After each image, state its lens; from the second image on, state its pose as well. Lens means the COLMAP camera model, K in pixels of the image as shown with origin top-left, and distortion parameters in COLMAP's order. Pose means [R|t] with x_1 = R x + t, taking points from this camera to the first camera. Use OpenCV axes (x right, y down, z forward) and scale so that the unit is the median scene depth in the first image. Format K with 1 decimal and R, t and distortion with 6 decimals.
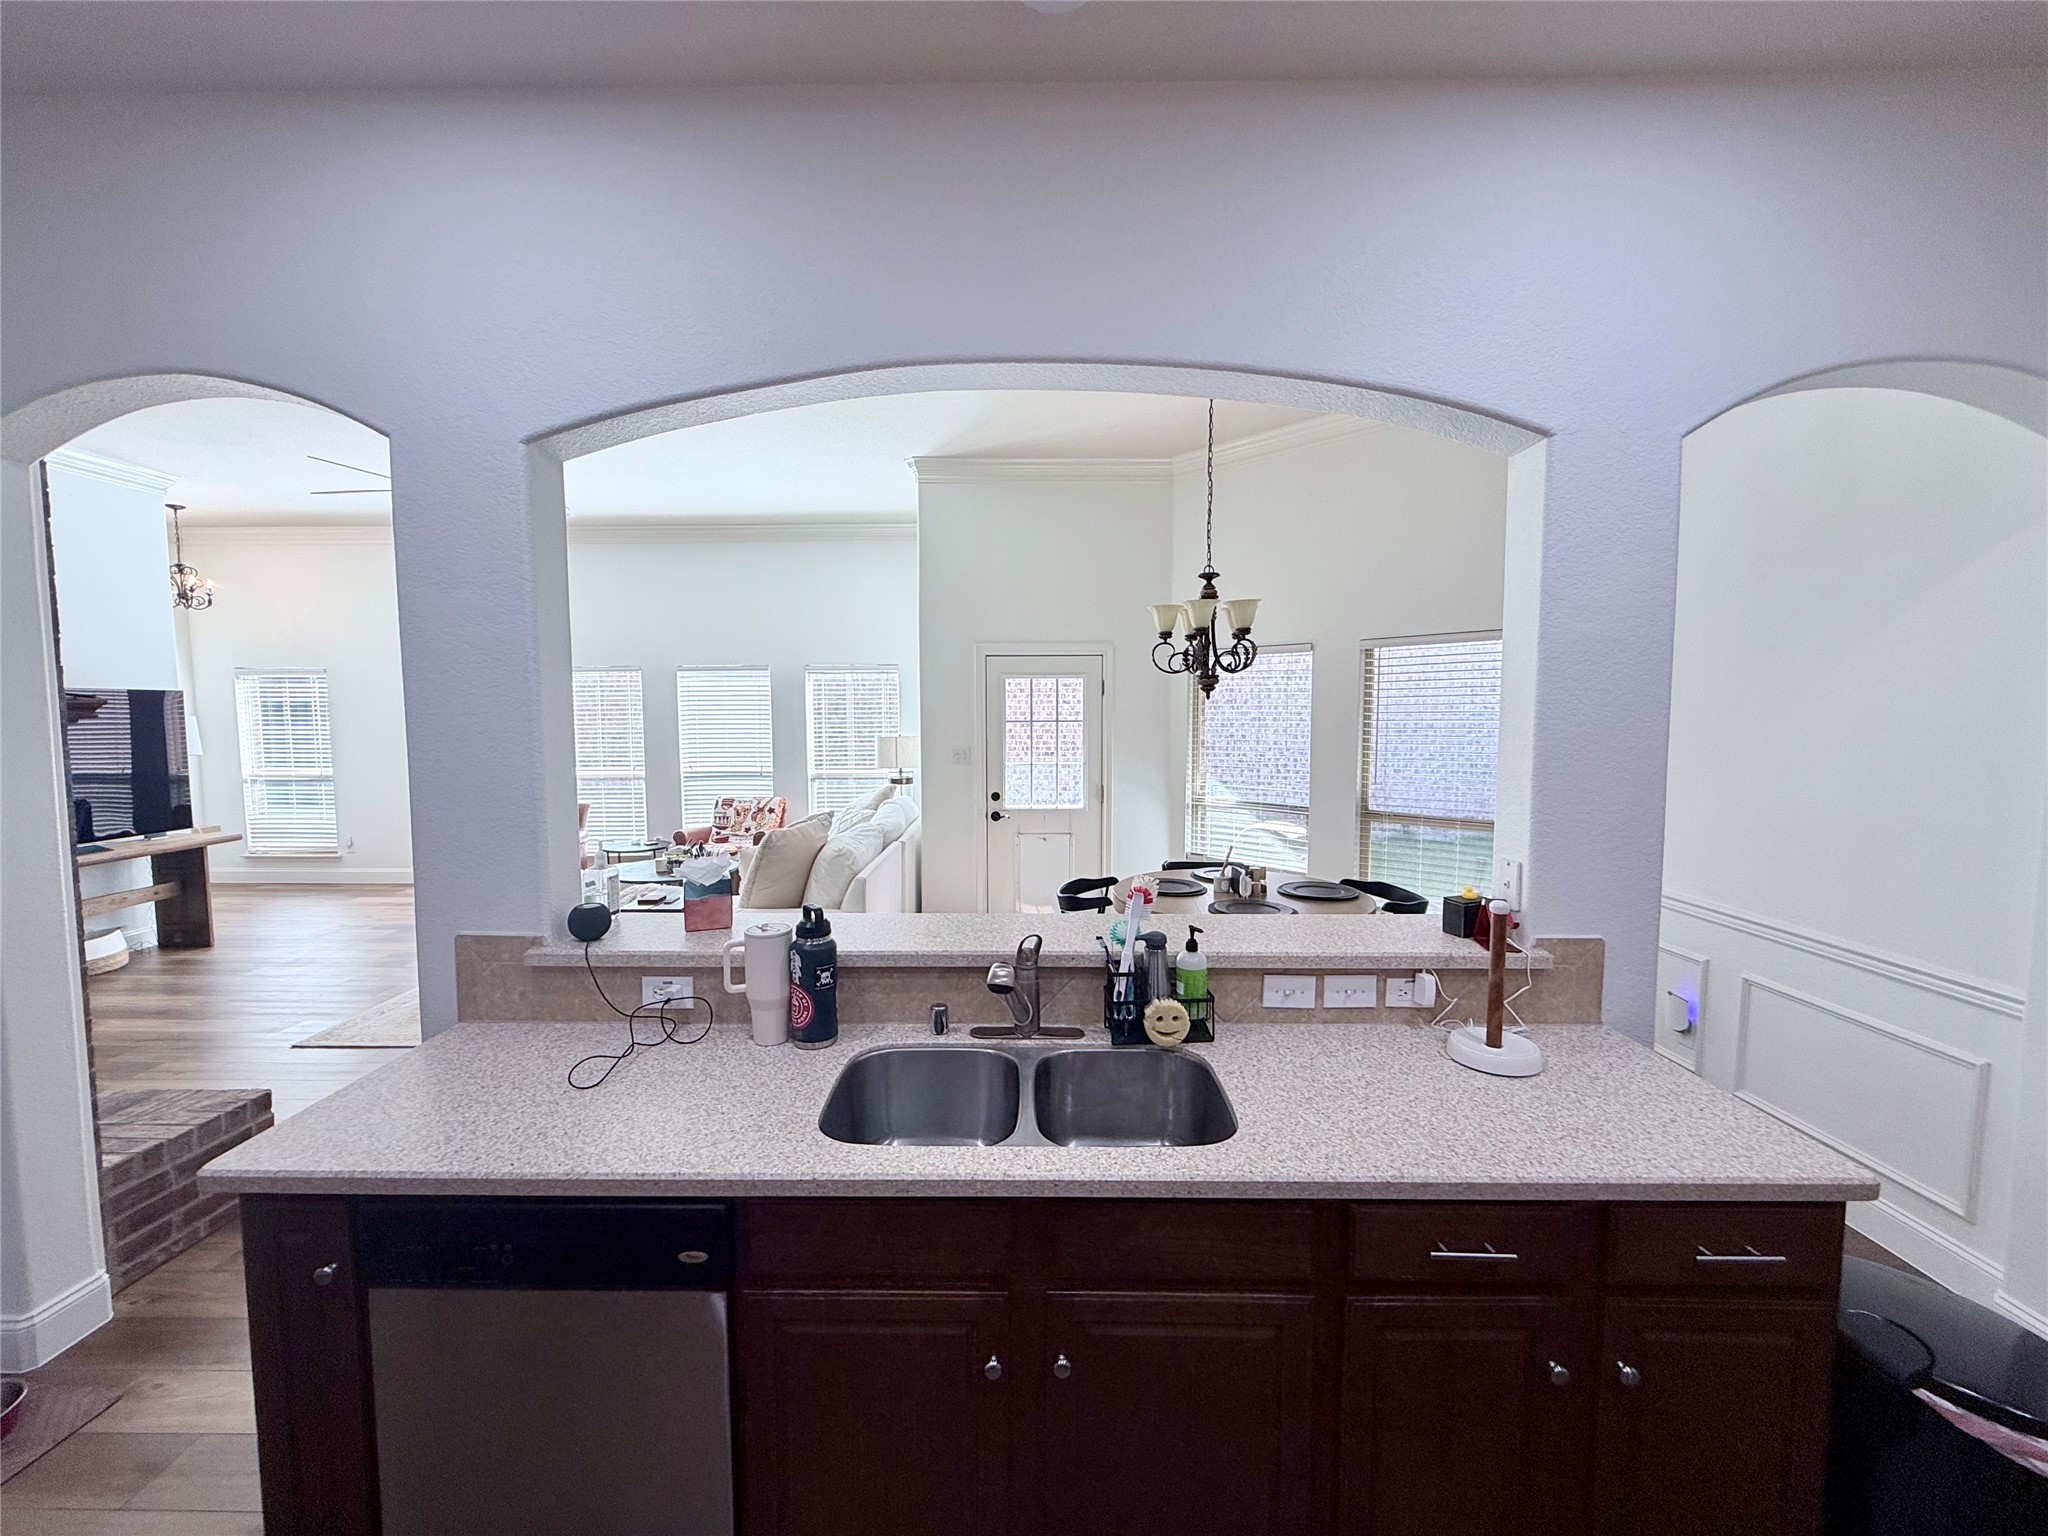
lens RADIAL K [[814.8, 0, 1024.0], [0, 814.8, 768.0], [0, 0, 1]] dist [0.000857, -0.000095]
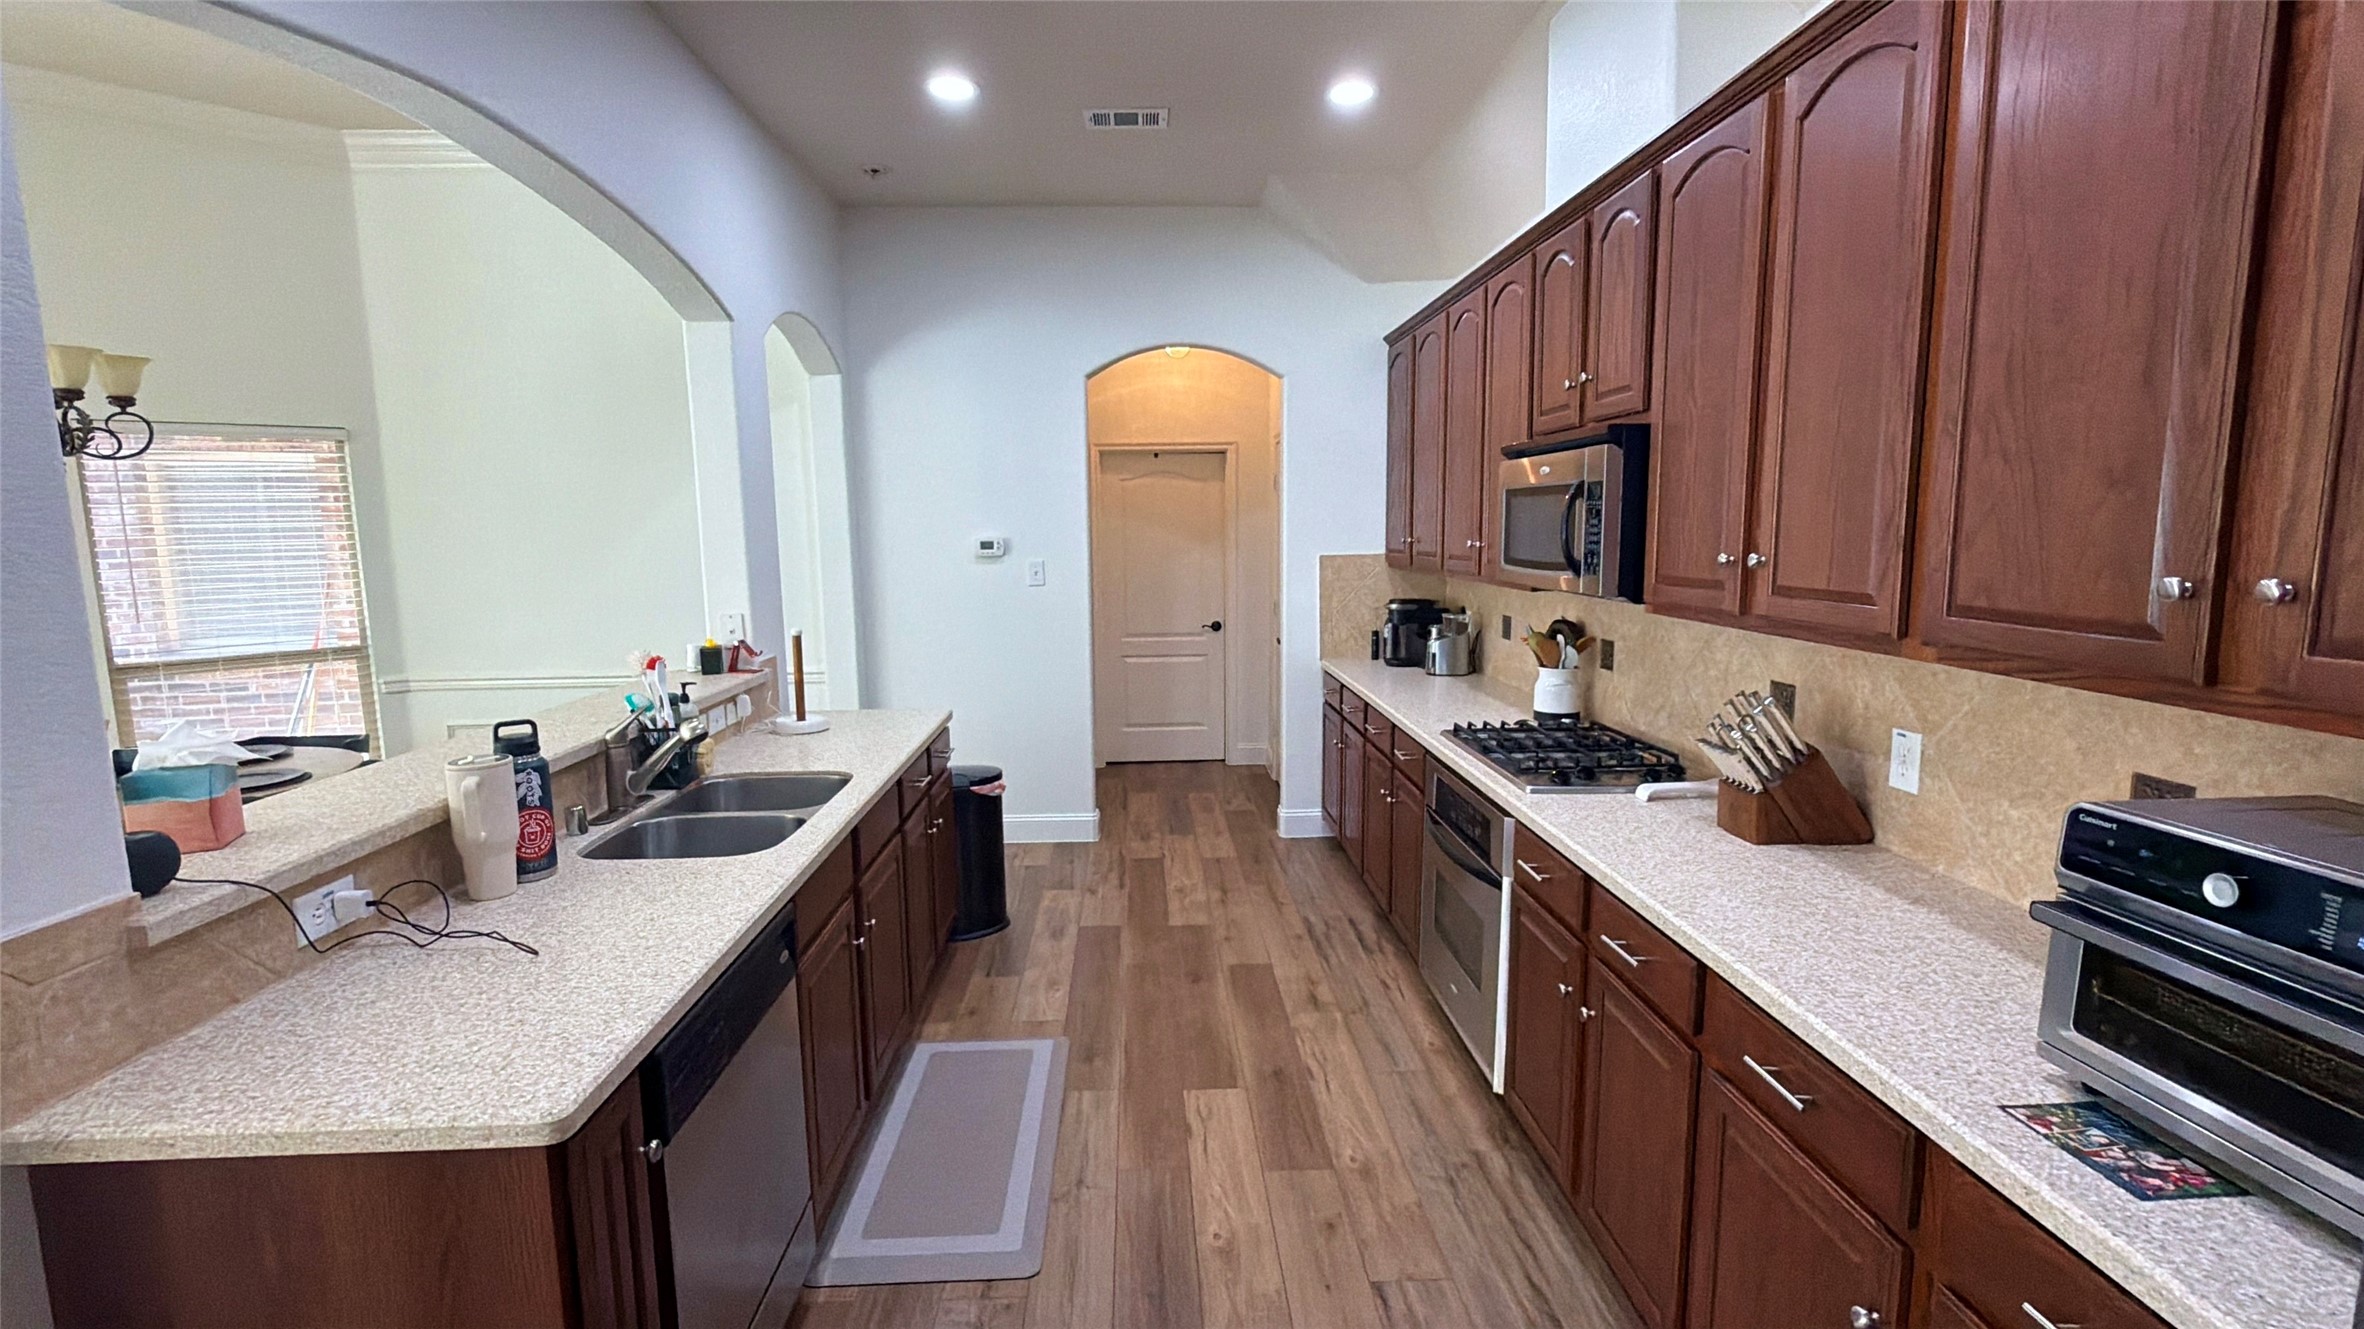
lens RADIAL K [[1062.2, 0, 1182.0], [0, 1062.2, 664.5], [0, 0, 1]] dist [-0.000976, -0.000140]
pose [[-0.056807, -0.130985, 0.989755, -1.327101], [0.083967, 0.987217, 0.135468, 0.014920], [-0.994848, 0.090802, -0.045082, 0.316977]]
